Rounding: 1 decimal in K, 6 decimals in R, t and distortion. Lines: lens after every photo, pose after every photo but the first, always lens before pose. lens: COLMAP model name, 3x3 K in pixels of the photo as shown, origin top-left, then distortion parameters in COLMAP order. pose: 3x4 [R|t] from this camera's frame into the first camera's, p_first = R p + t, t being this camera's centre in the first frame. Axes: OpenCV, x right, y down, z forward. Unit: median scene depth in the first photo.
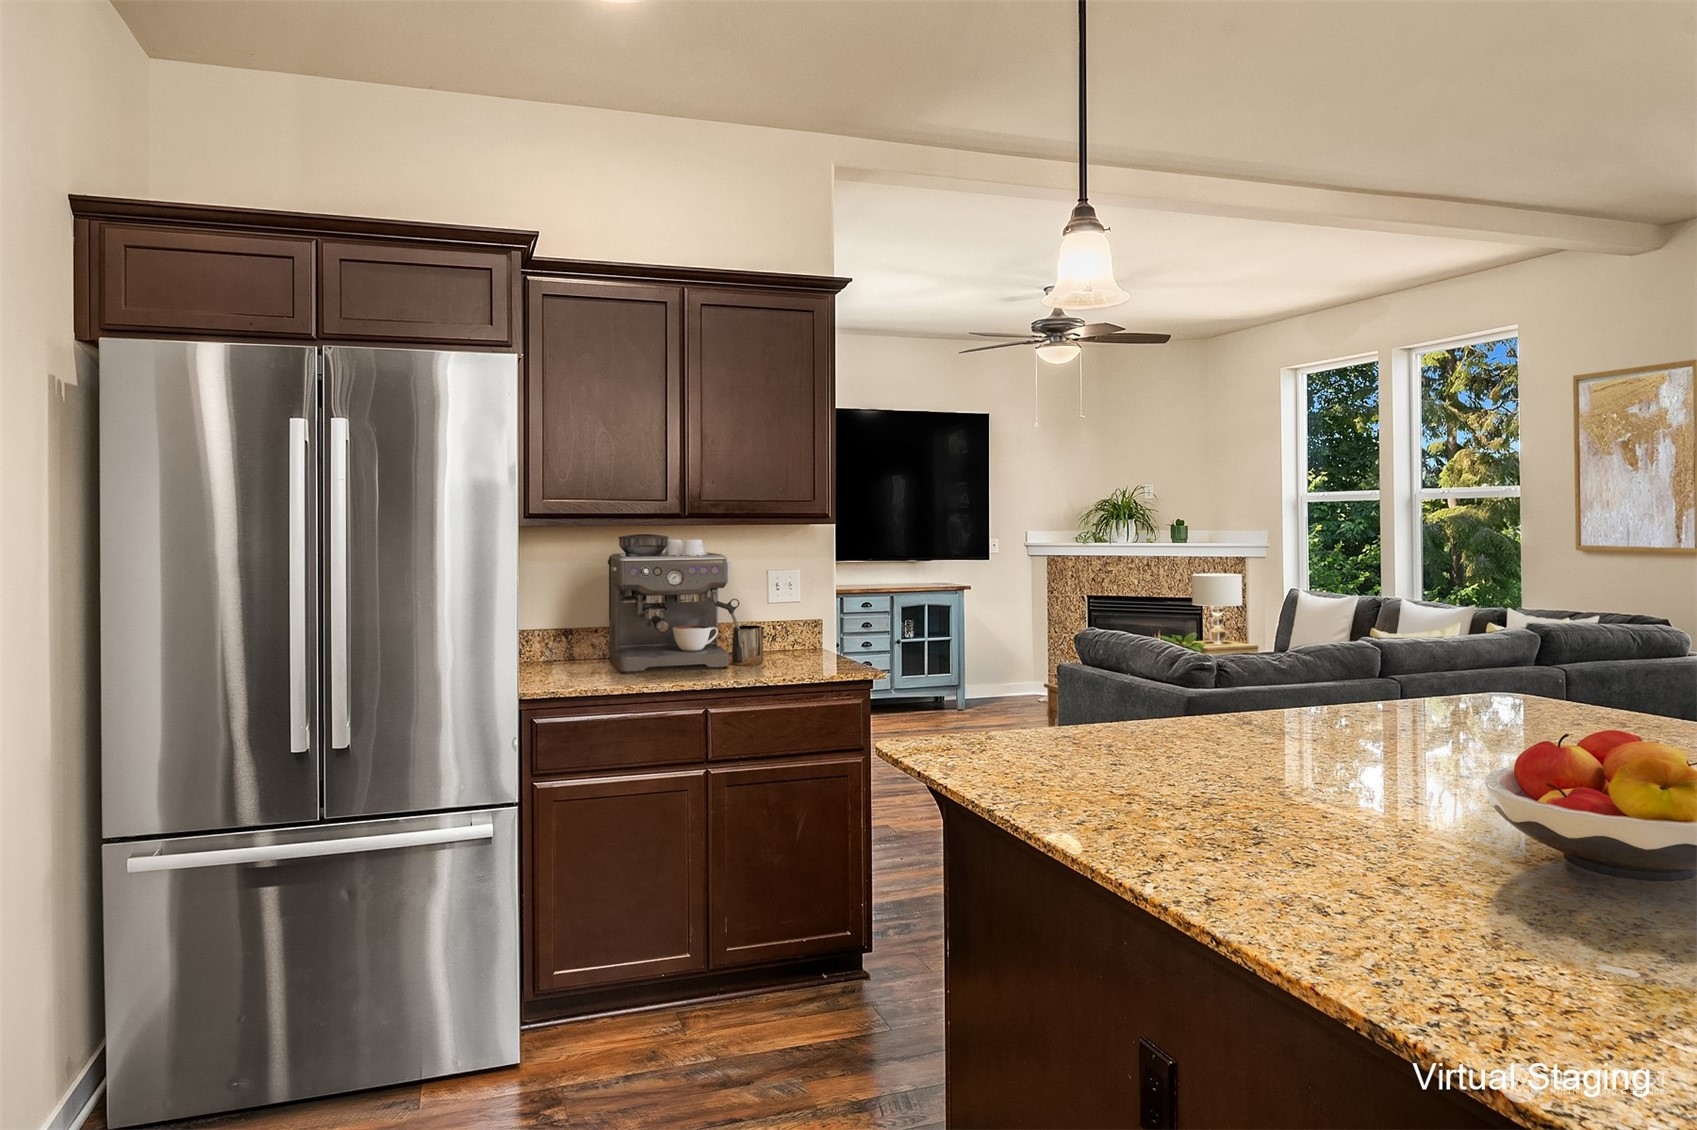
lens RADIAL K [[1118.6, 0, 848.5], [0, 1118.6, 565.0], [0, 0, 1]] dist [-0.000175, -0.002682]
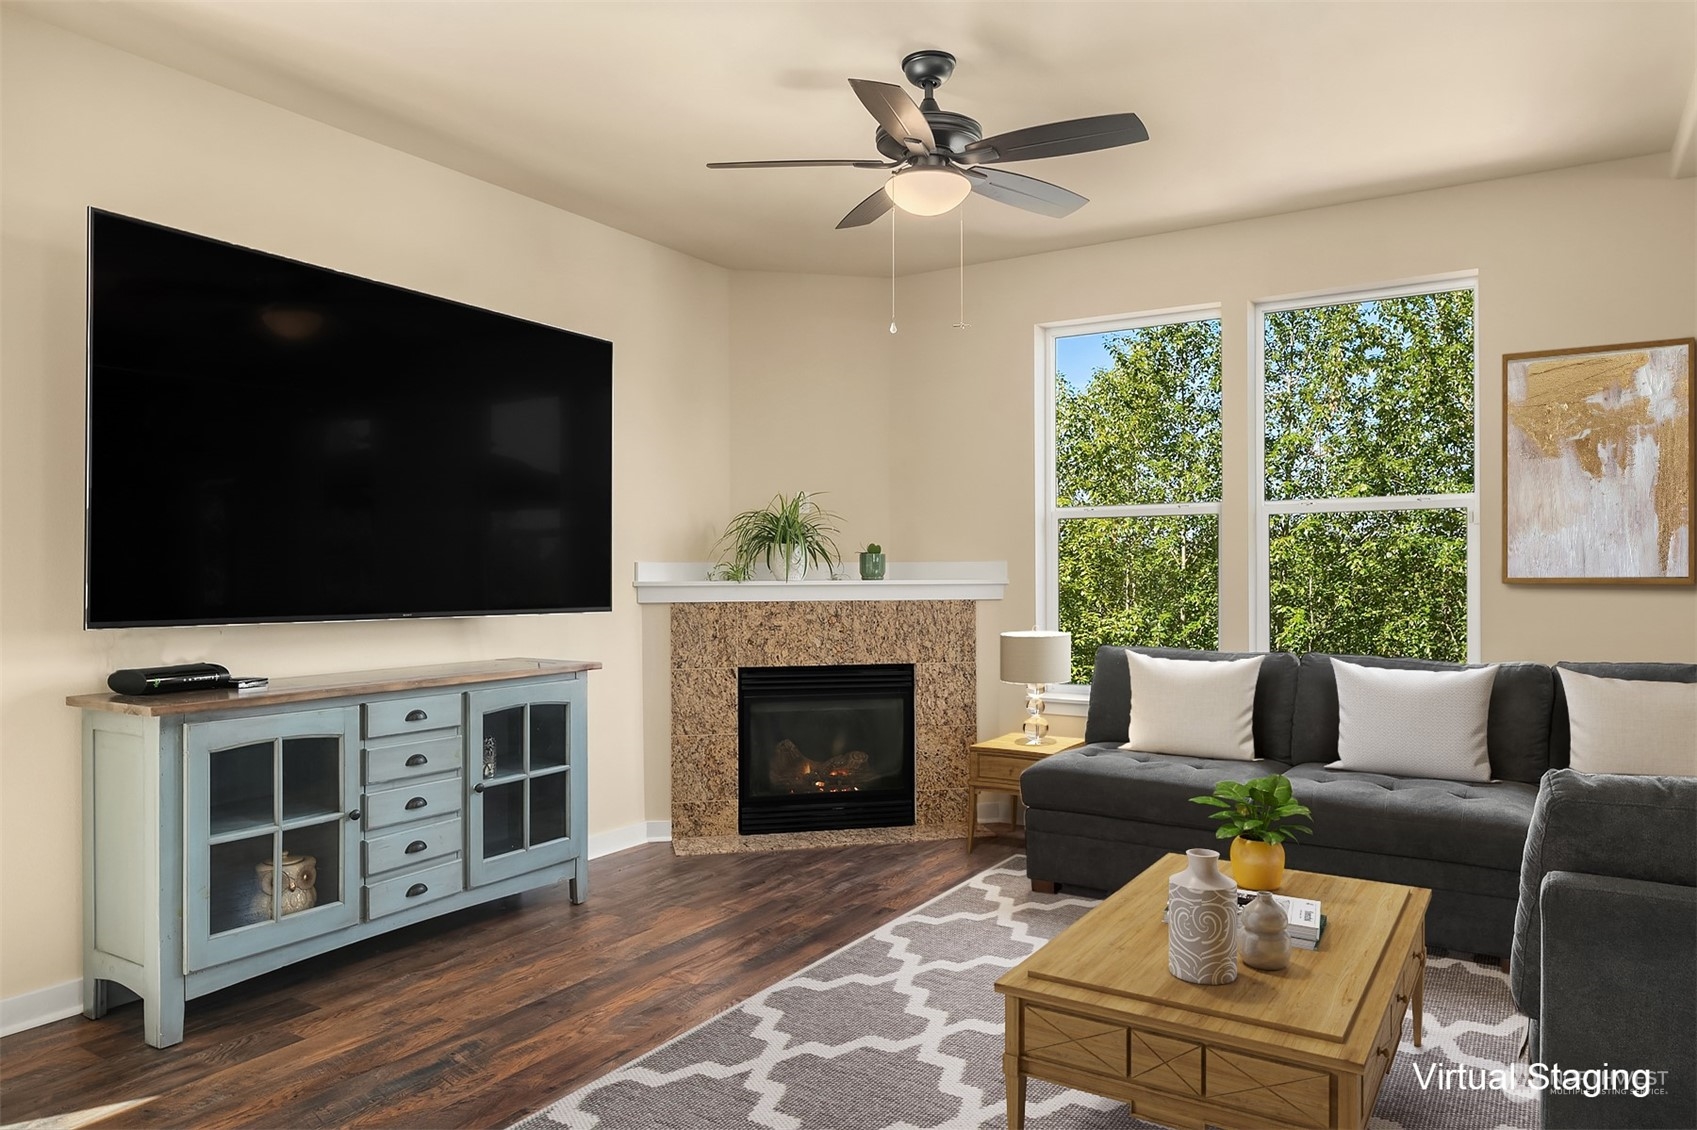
lens RADIAL K [[1118.6, 0, 848.5], [0, 1118.6, 565.0], [0, 0, 1]] dist [-0.000175, -0.002682]
pose [[0.774508, 0.007216, 0.632523, -0.133249], [0.021878, 0.999031, -0.038186, -0.004275], [-0.632186, 0.043414, 0.773600, 0.524107]]
